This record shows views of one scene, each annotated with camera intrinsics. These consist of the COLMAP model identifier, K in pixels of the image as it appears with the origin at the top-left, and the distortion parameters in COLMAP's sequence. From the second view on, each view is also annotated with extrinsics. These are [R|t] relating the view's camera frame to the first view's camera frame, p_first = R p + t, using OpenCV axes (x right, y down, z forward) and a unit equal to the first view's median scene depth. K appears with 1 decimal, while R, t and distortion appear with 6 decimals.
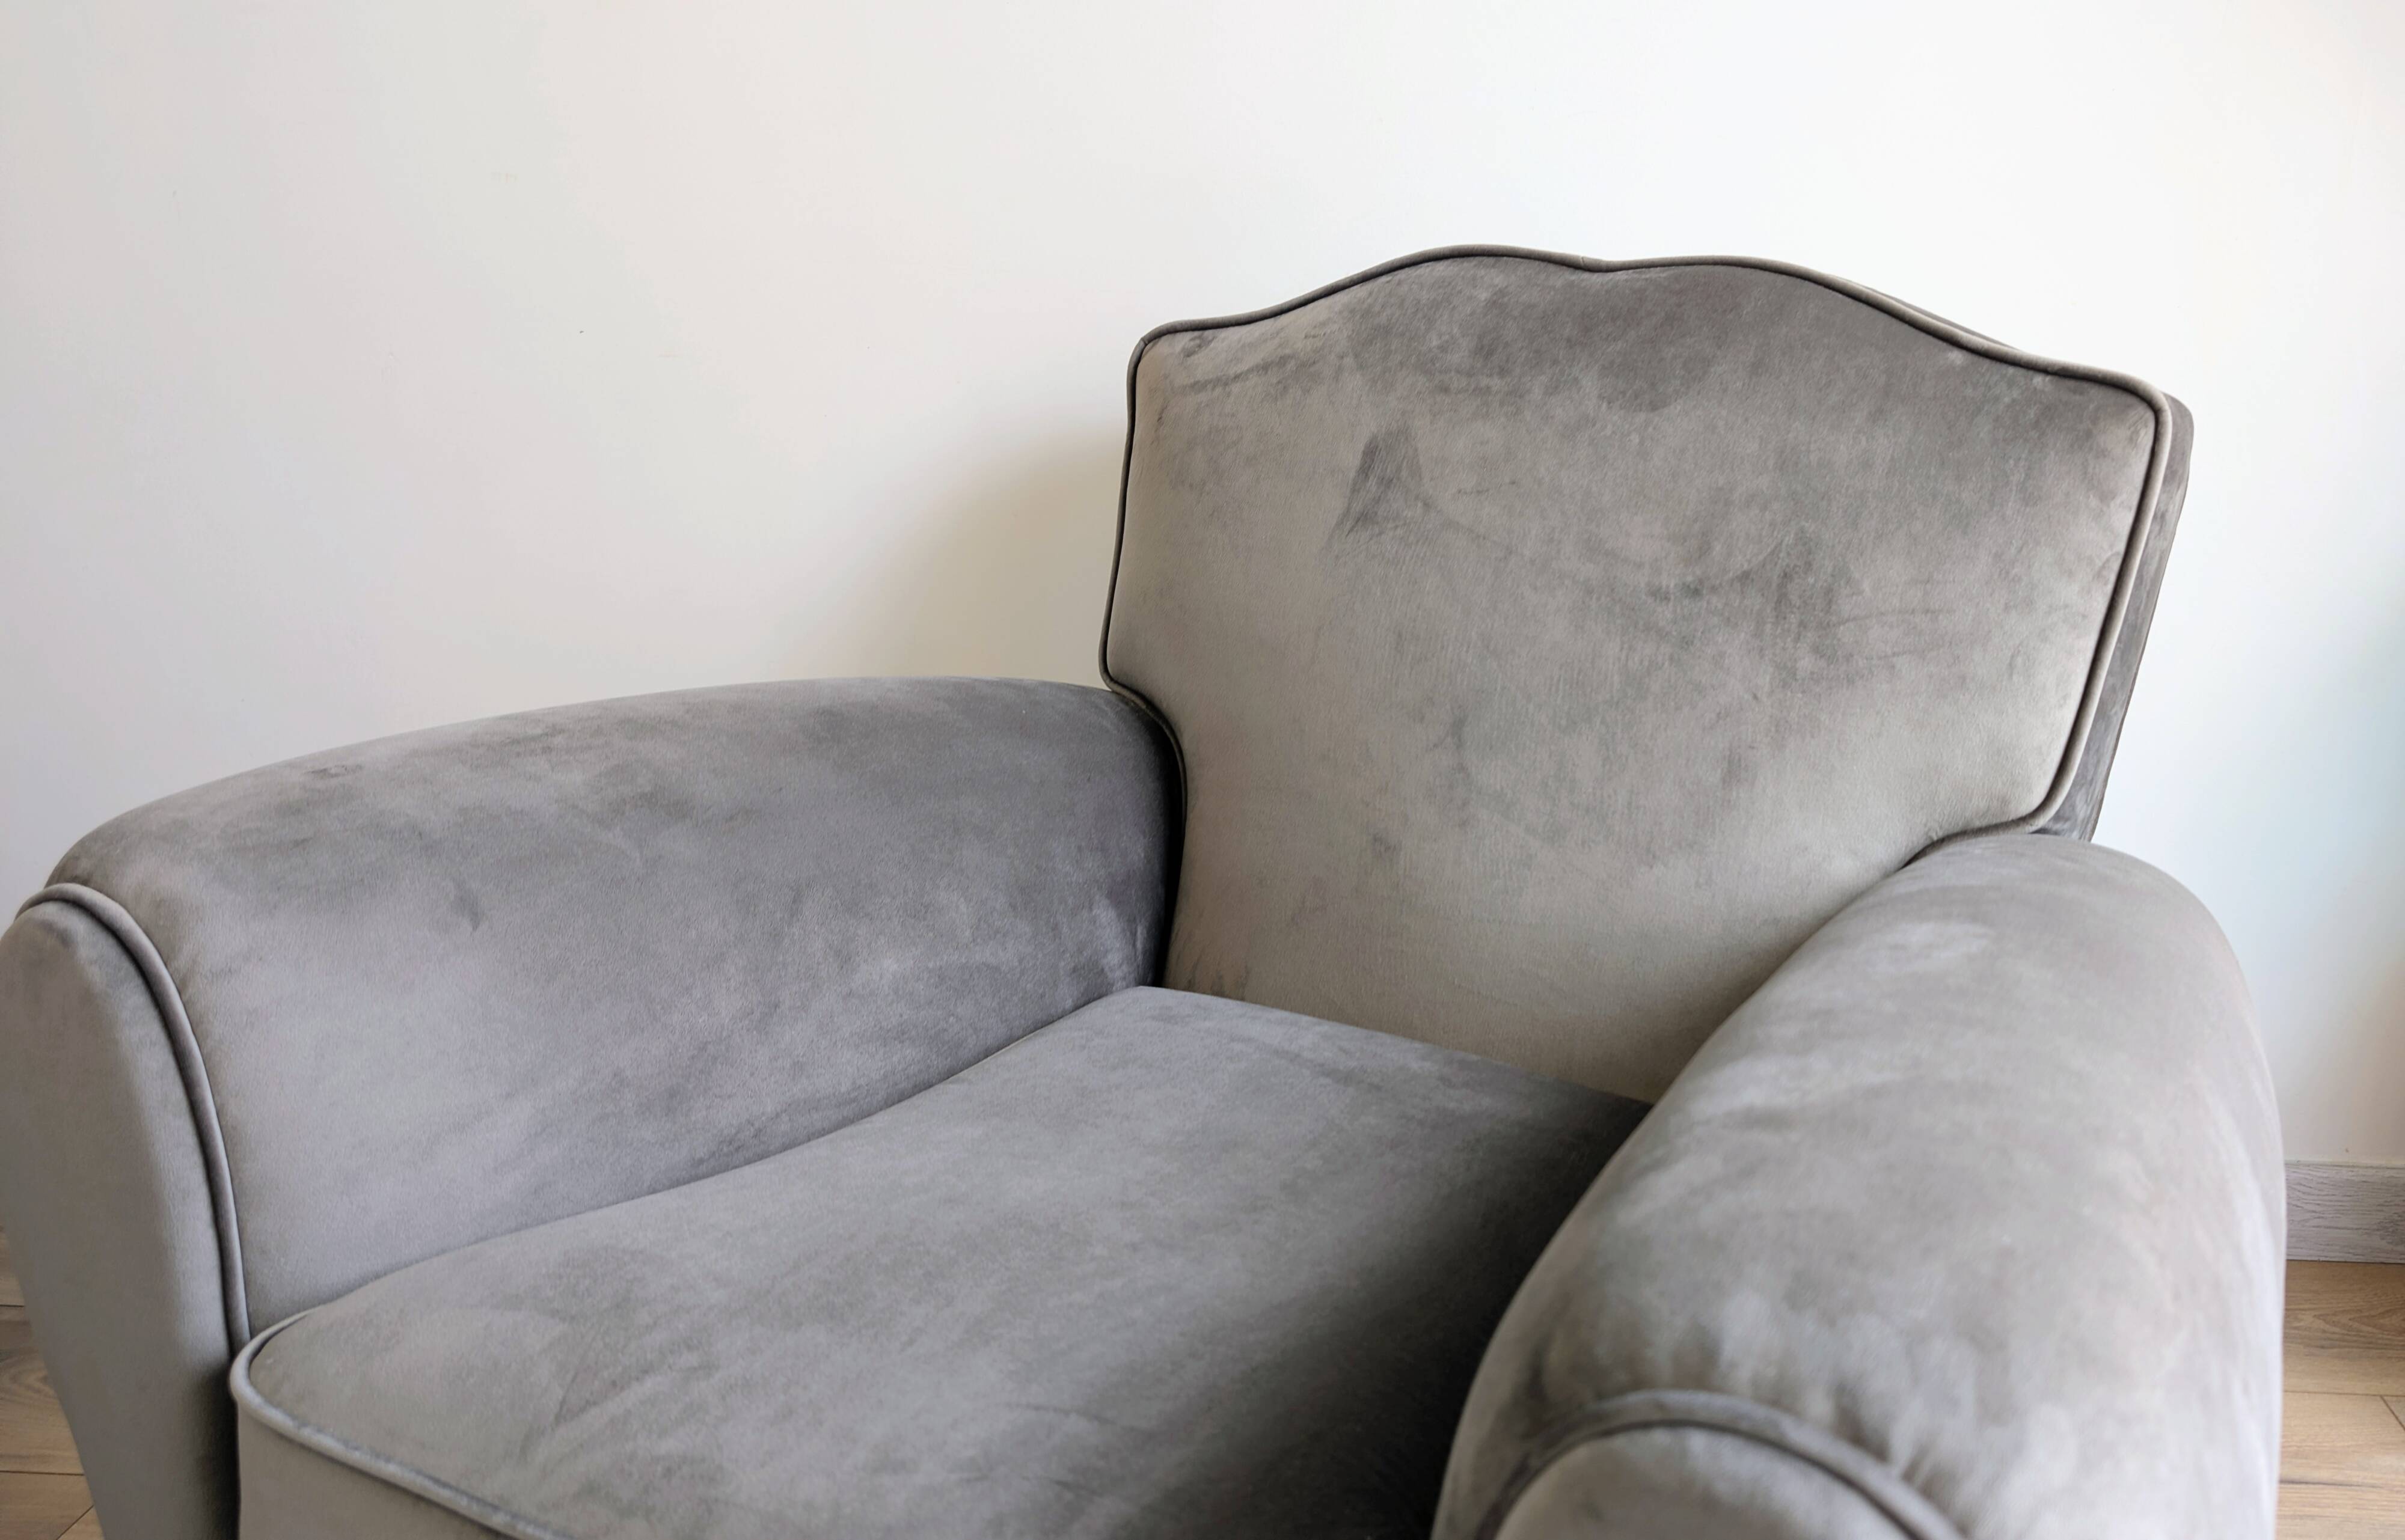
lens RADIAL K [[1972.3, 0, 1394.1], [0, 1972.3, 732.0], [0, 0, 1]] dist [0.063413, -0.101504]
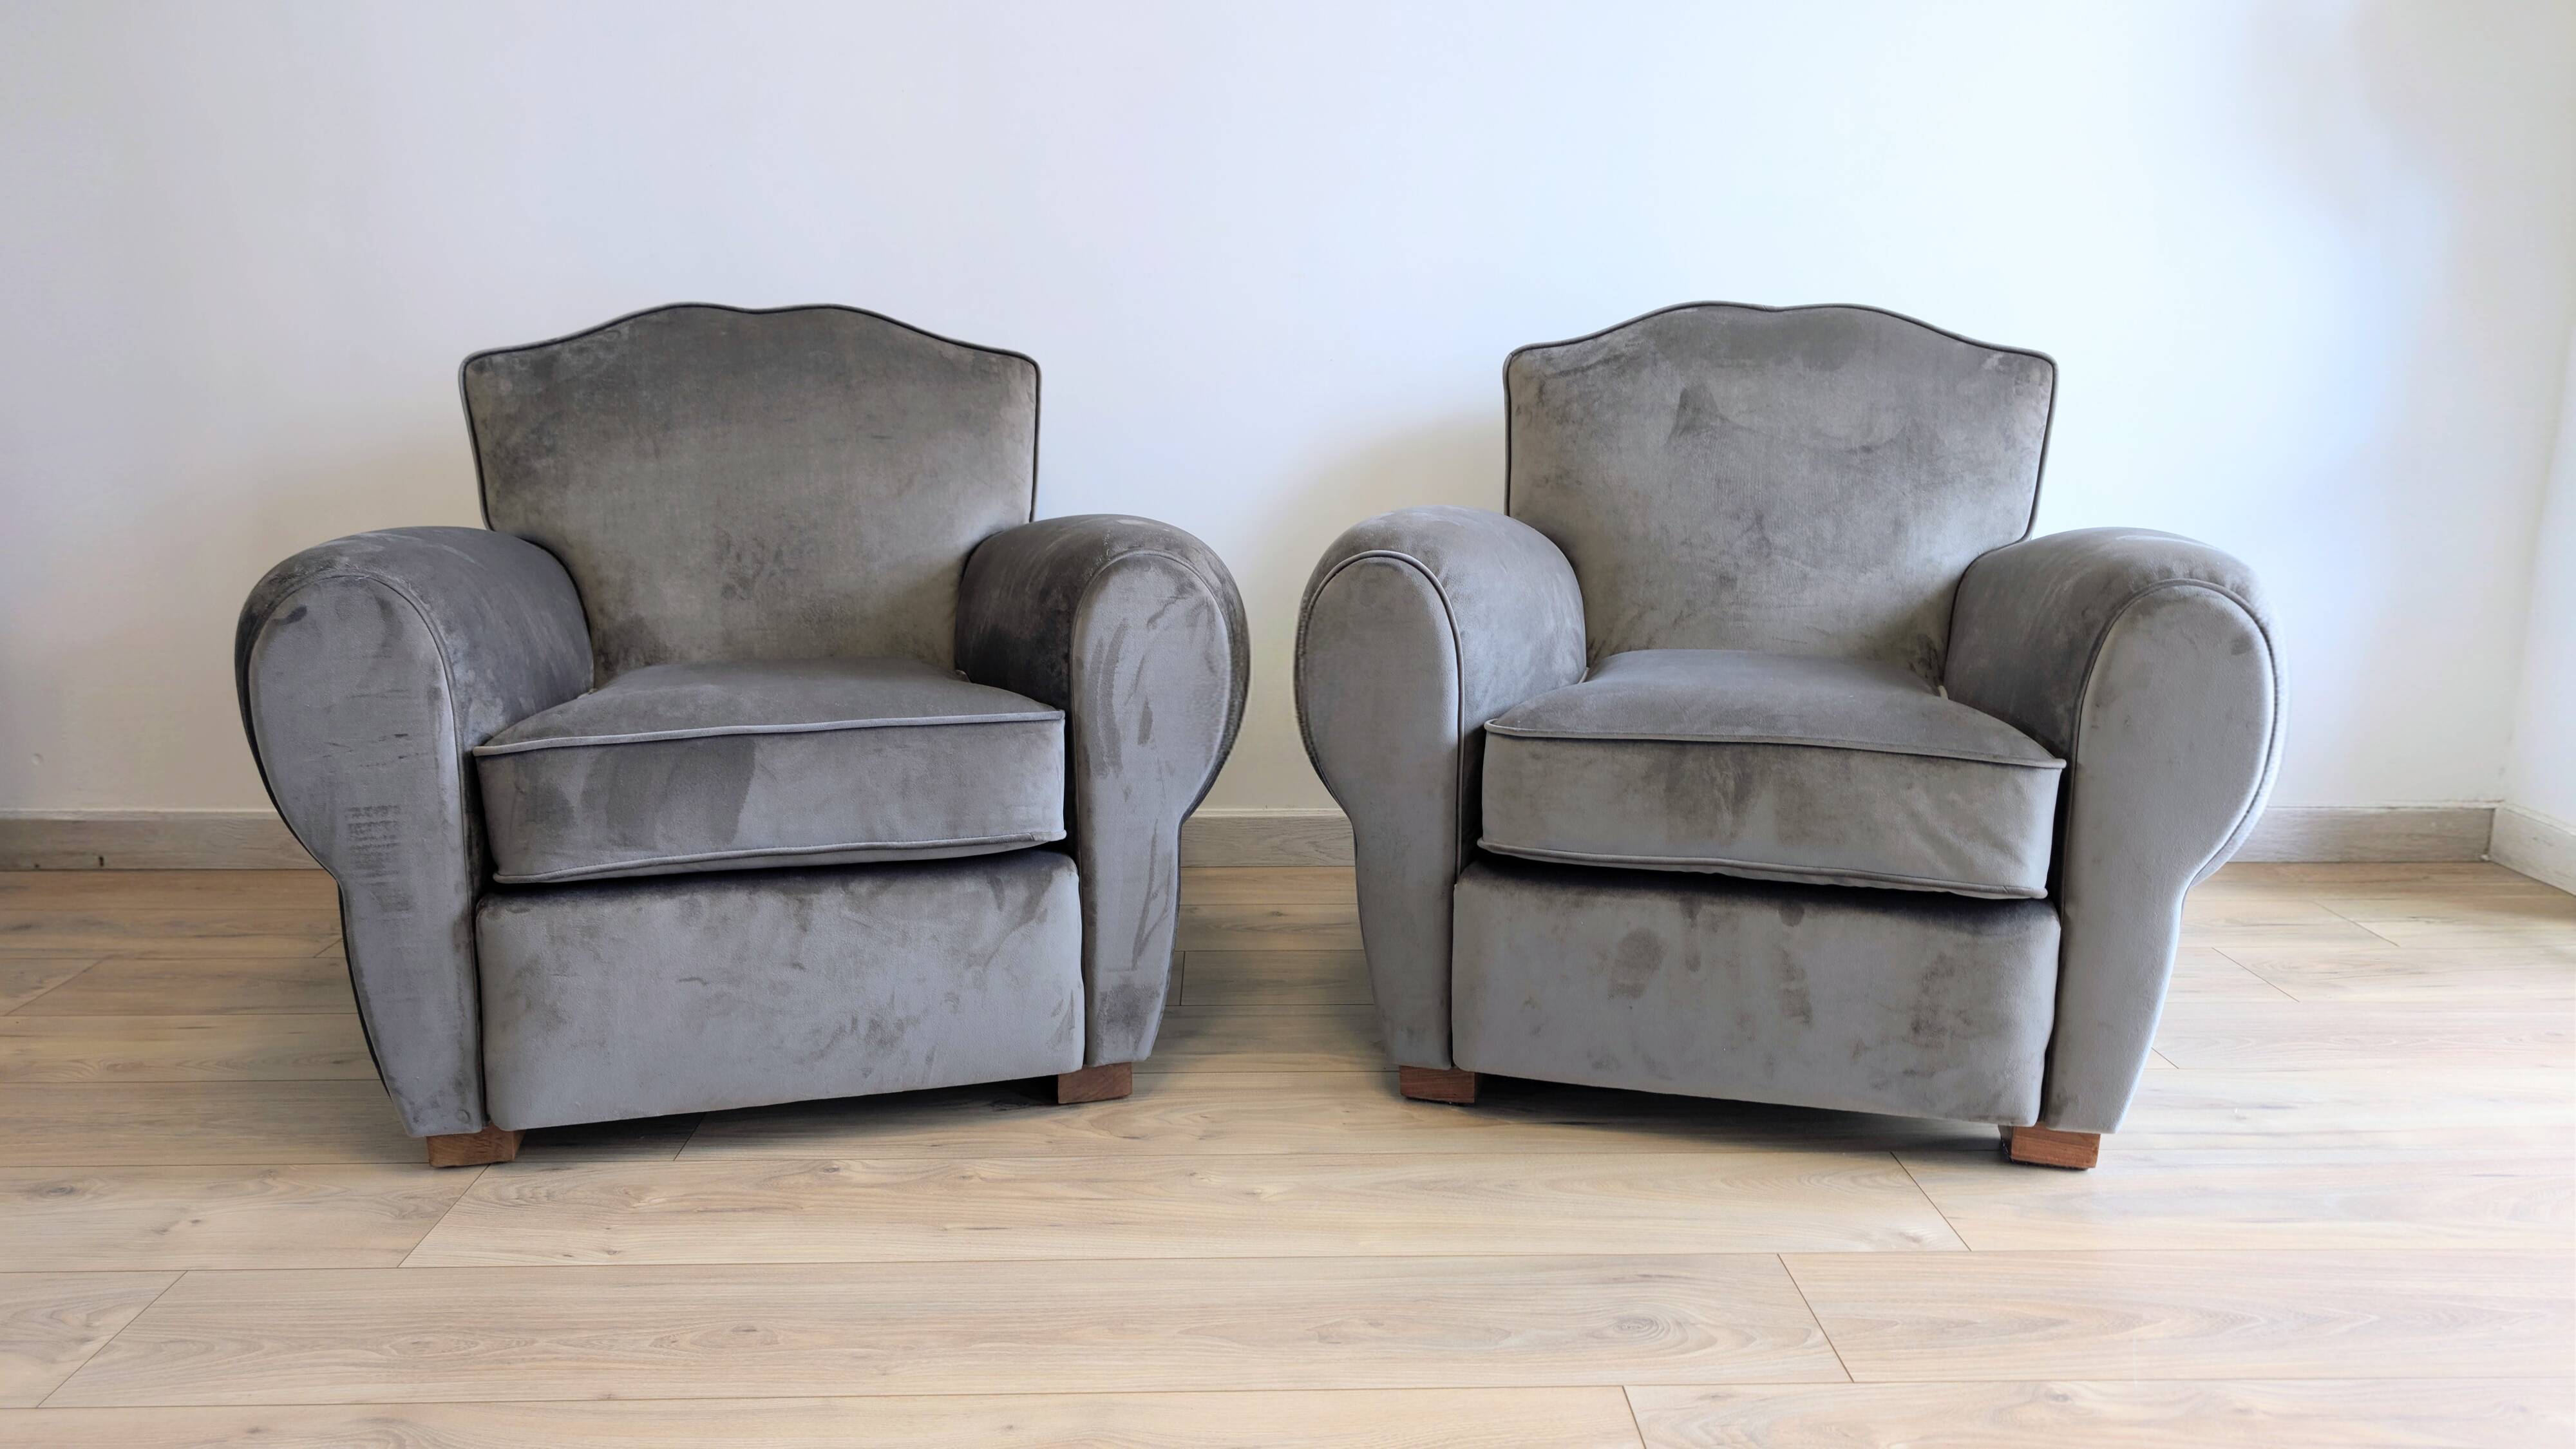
lens RADIAL K [[1873.4, 0, 1284.2], [0, 1873.4, 722.0], [0, 0, 1]] dist [0.014697, -0.009466]
pose [[0.968267, -0.054084, 0.243996, -1.005748], [0.068824, 0.996257, -0.052290, 0.295977], [-0.240255, 0.067424, 0.968365, -0.844507]]
